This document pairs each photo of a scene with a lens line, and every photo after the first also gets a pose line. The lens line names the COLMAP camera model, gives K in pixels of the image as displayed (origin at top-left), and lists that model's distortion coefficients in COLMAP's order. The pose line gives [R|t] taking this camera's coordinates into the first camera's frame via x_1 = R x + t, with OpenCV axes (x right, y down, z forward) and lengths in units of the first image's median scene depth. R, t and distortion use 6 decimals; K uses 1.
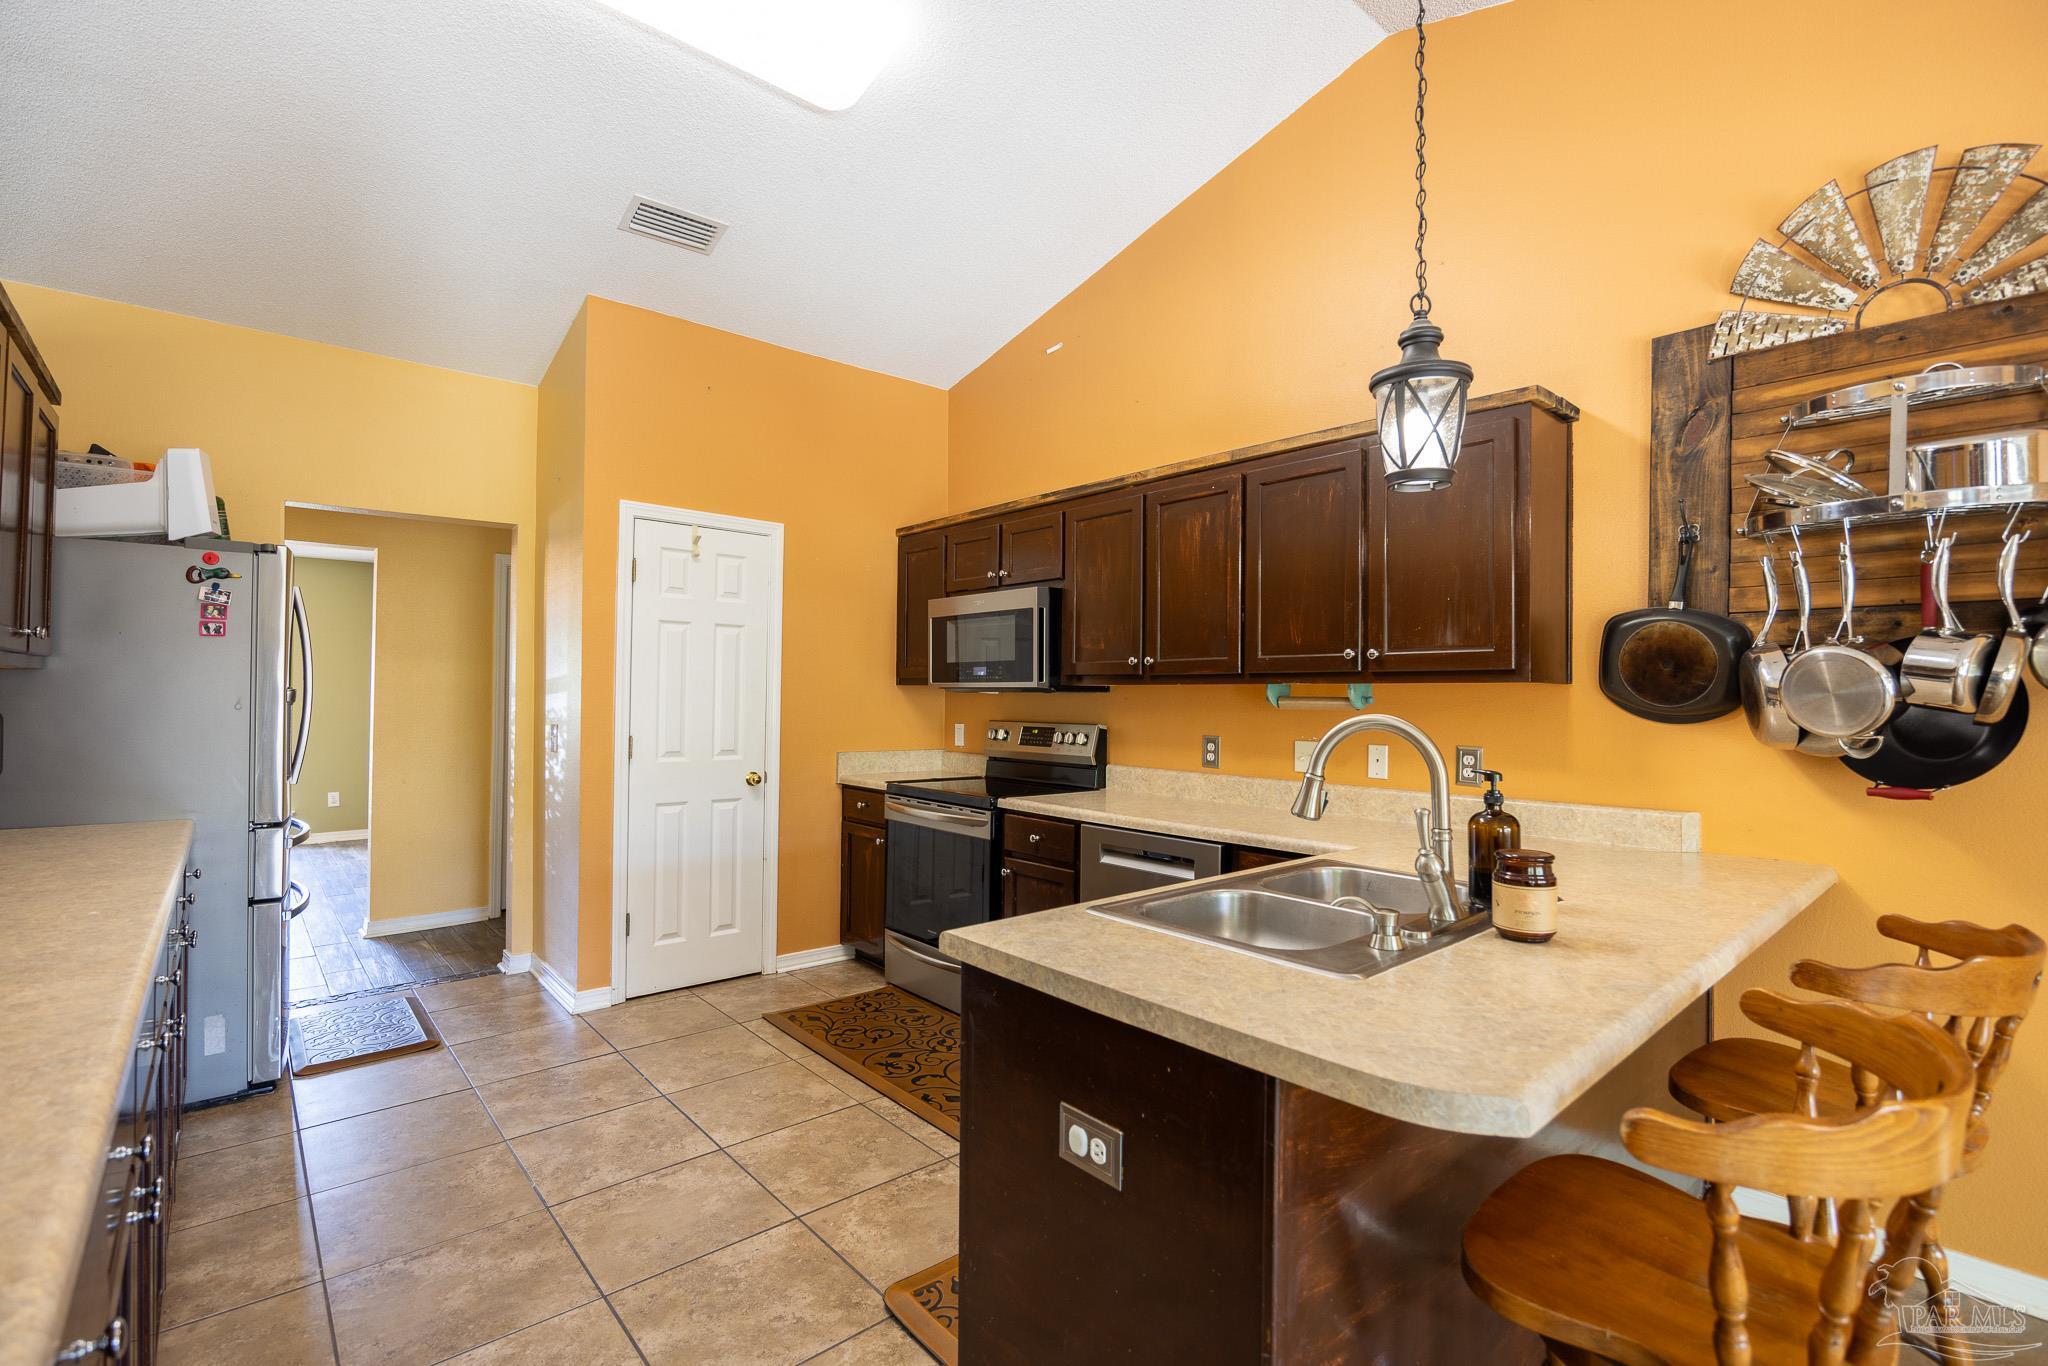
lens RADIAL K [[912.5, 0, 1041.7], [0, 912.5, 683.9], [0, 0, 1]] dist [-0.025726, 0.000284]
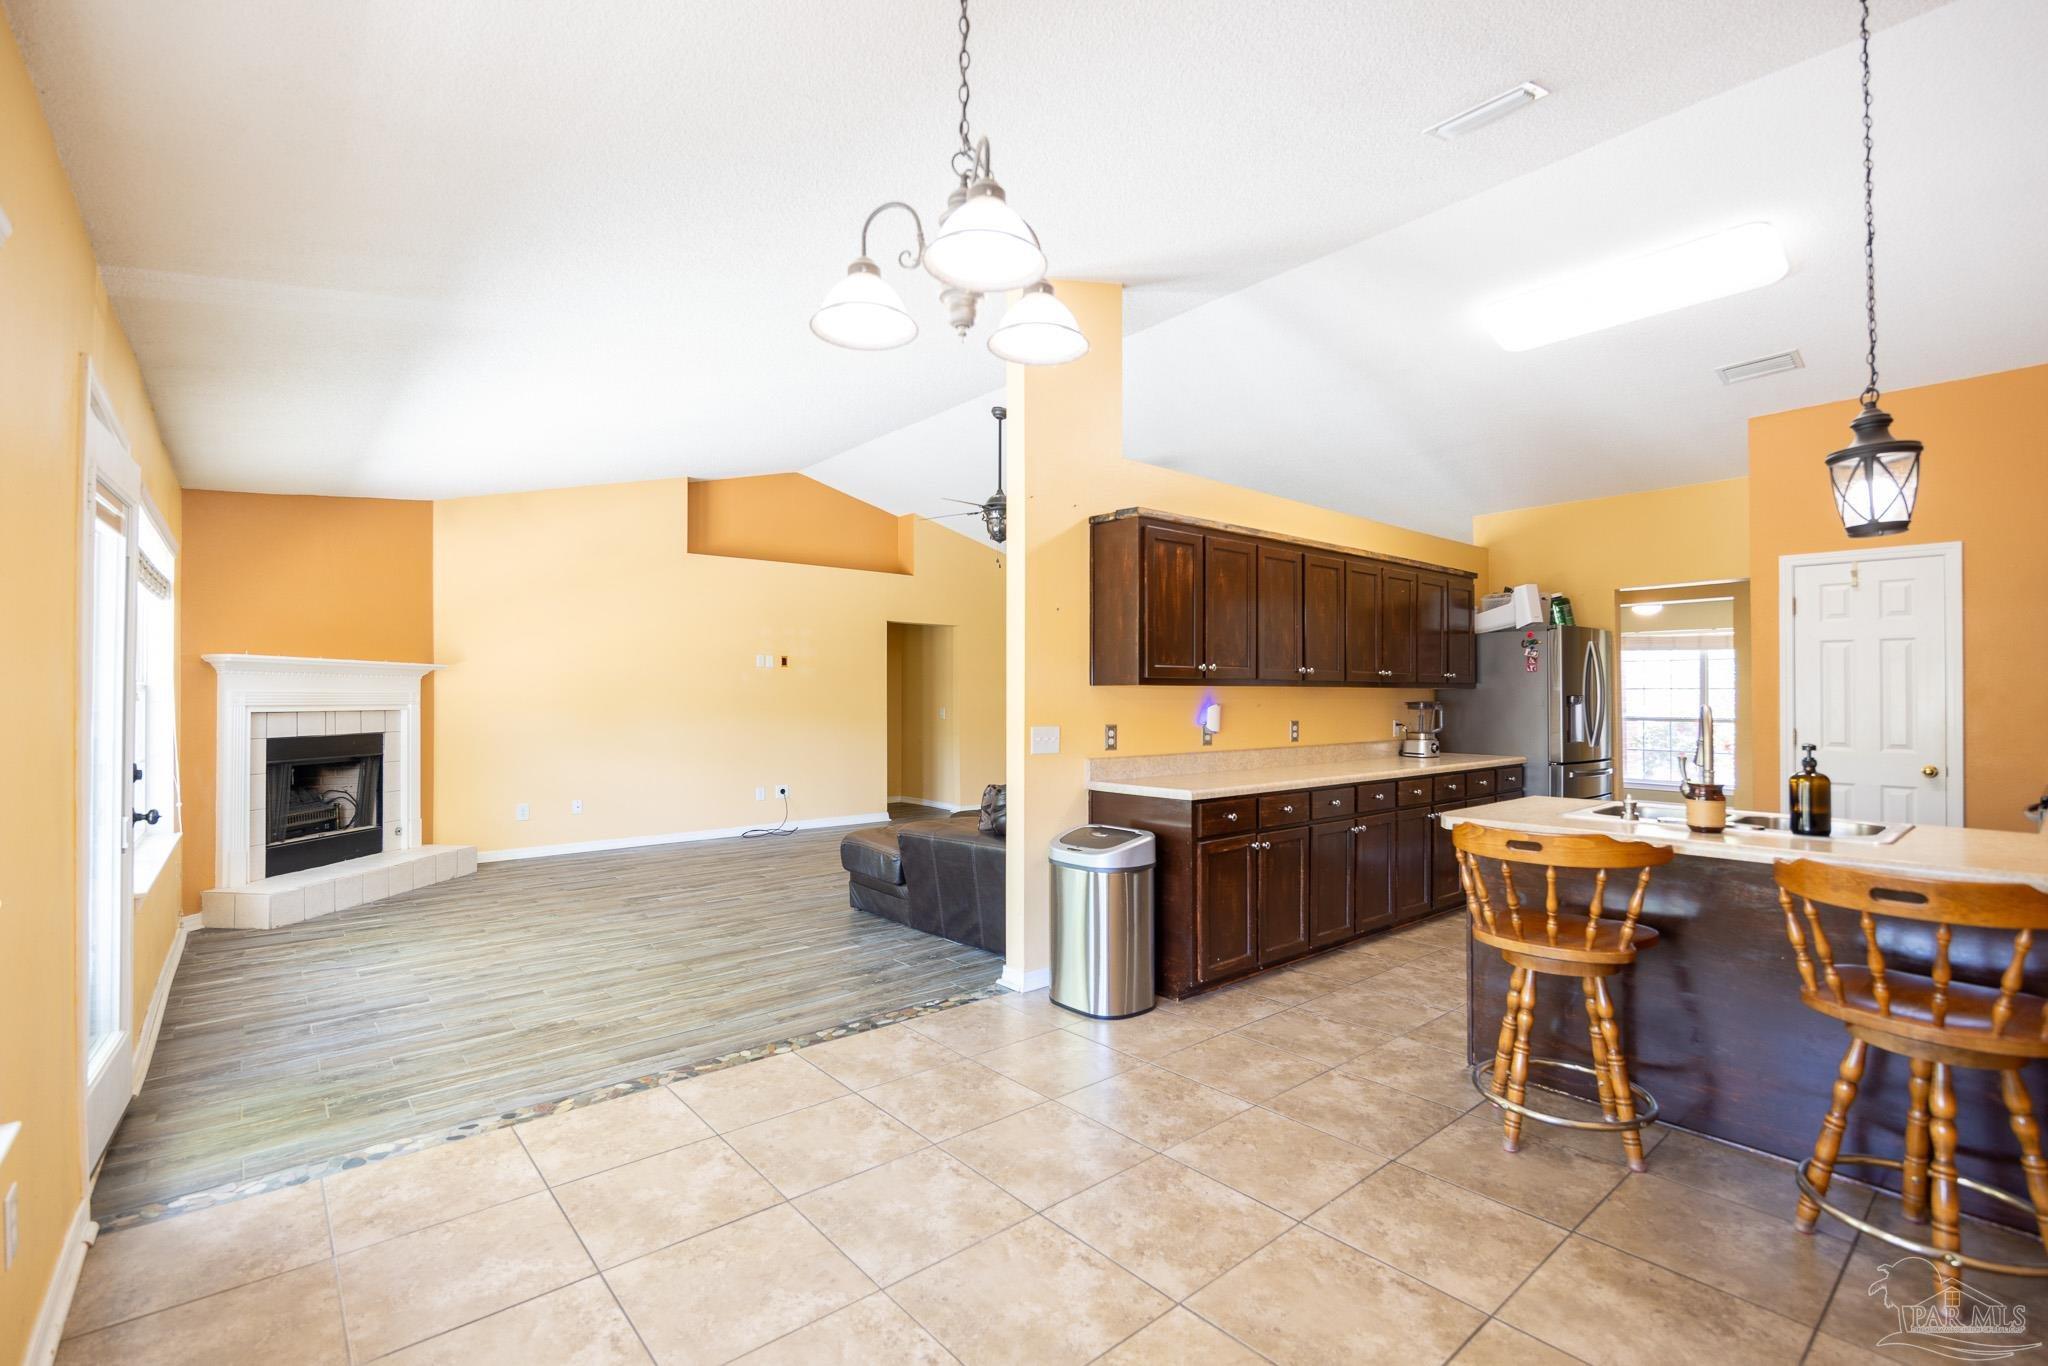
lens RADIAL K [[912.1, 0, 1031.8], [0, 912.1, 685.7], [0, 0, 1]] dist [-0.012189, 0.001207]
pose [[-0.026647, -0.020313, -0.999438, 0.920194], [0.012091, 0.999714, -0.020641, 0.007376], [0.999572, -0.012635, -0.026394, -0.101435]]
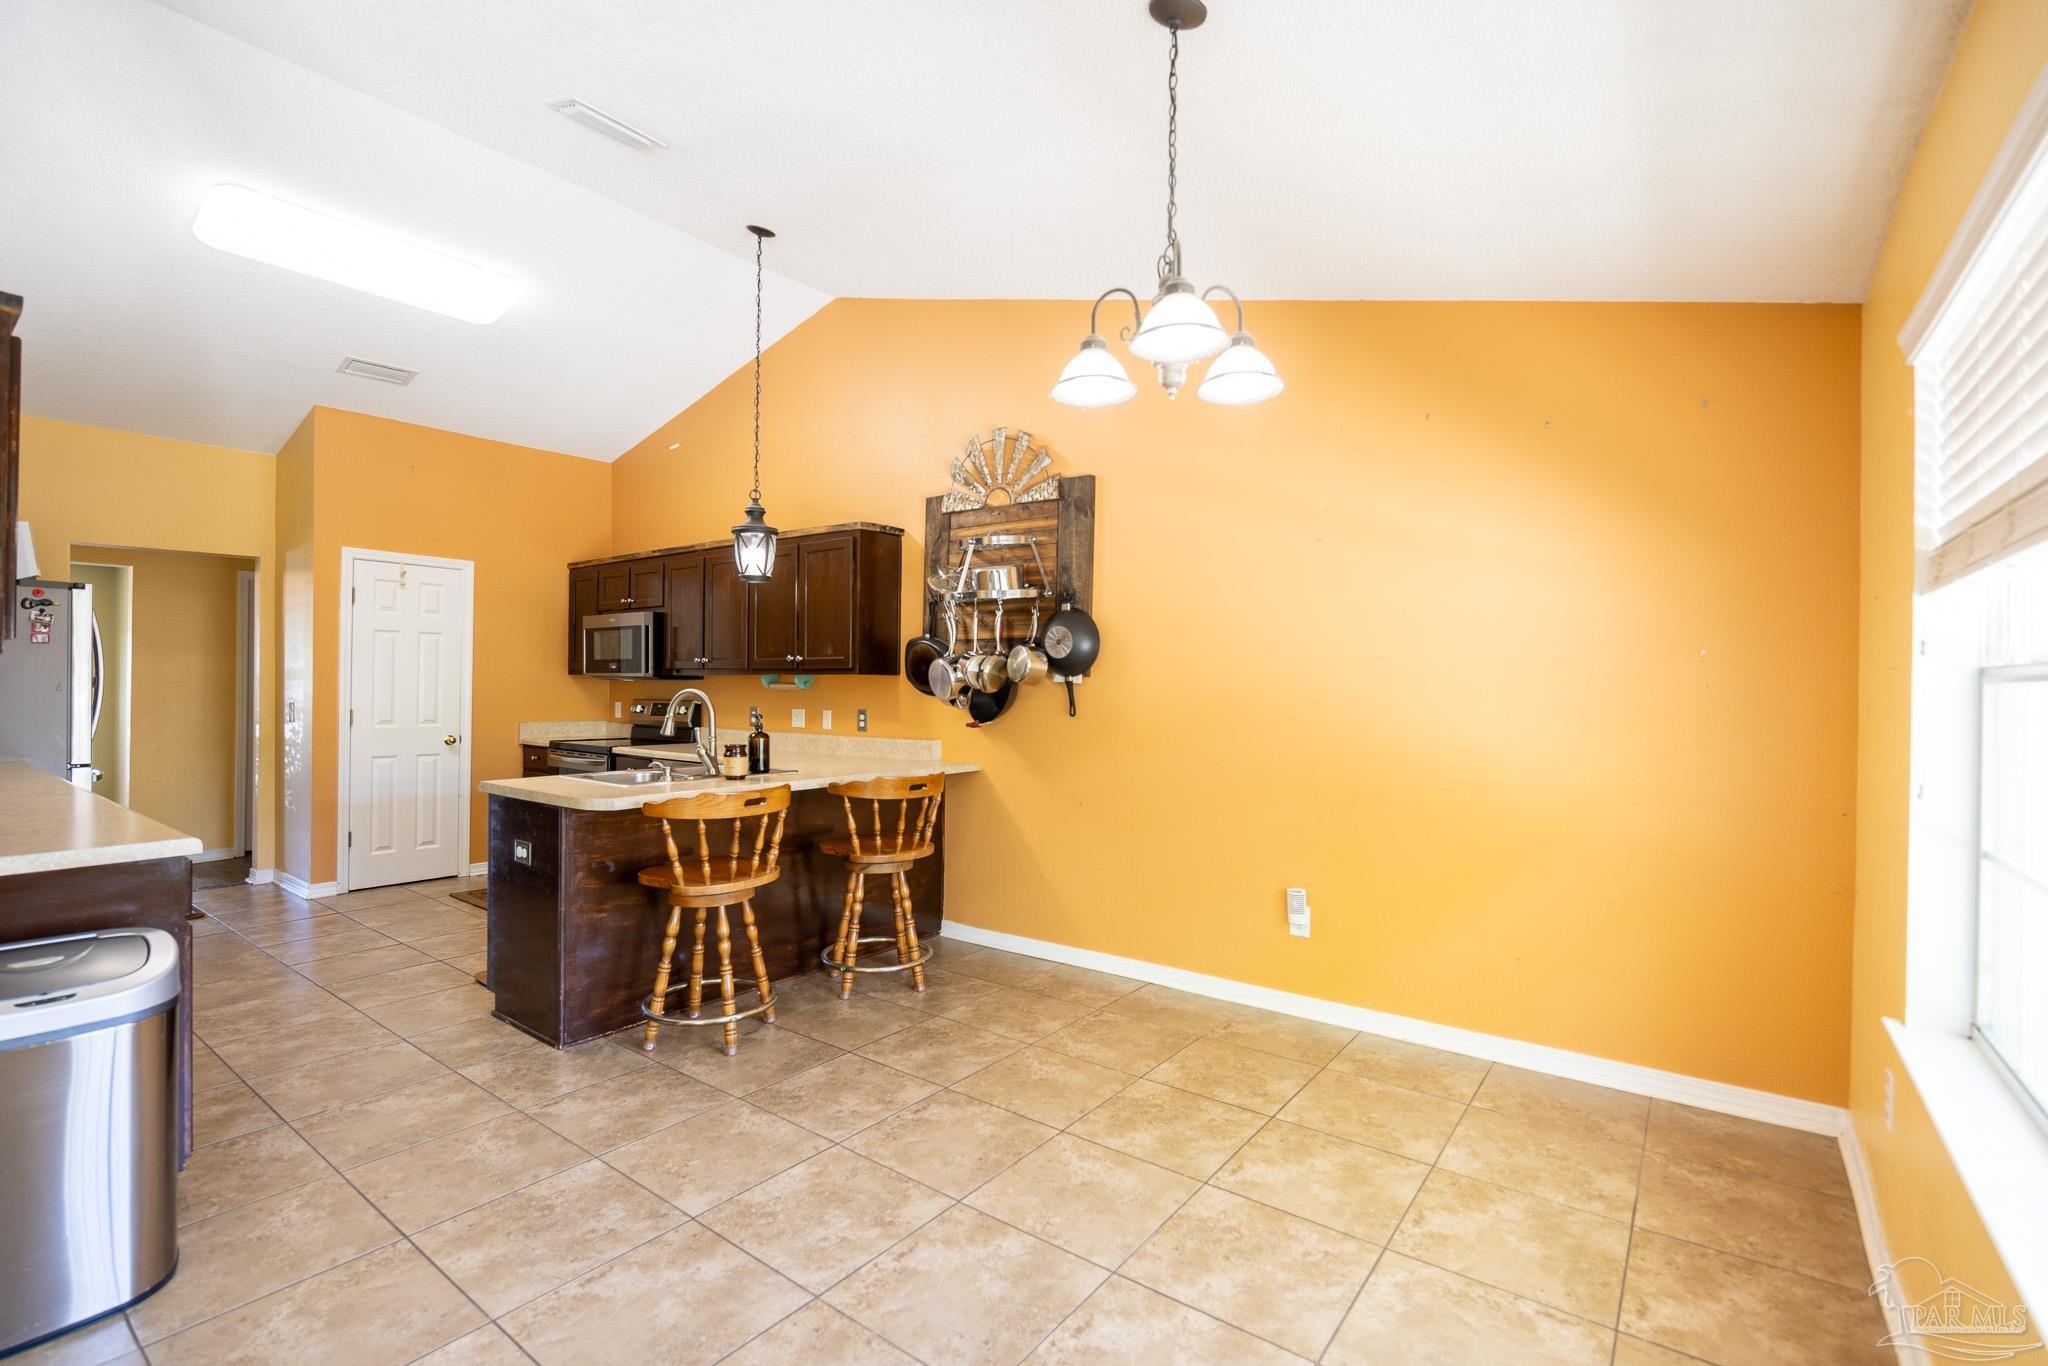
lens RADIAL K [[912.1, 0, 1032.1], [0, 912.1, 686.2], [0, 0, 1]] dist [-0.012189, 0.001207]
pose [[0.981840, 0.000003, 0.189713, 0.339255], [-0.002791, 0.999892, 0.014428, -0.004053], [-0.189693, -0.014696, 0.981734, -0.626619]]
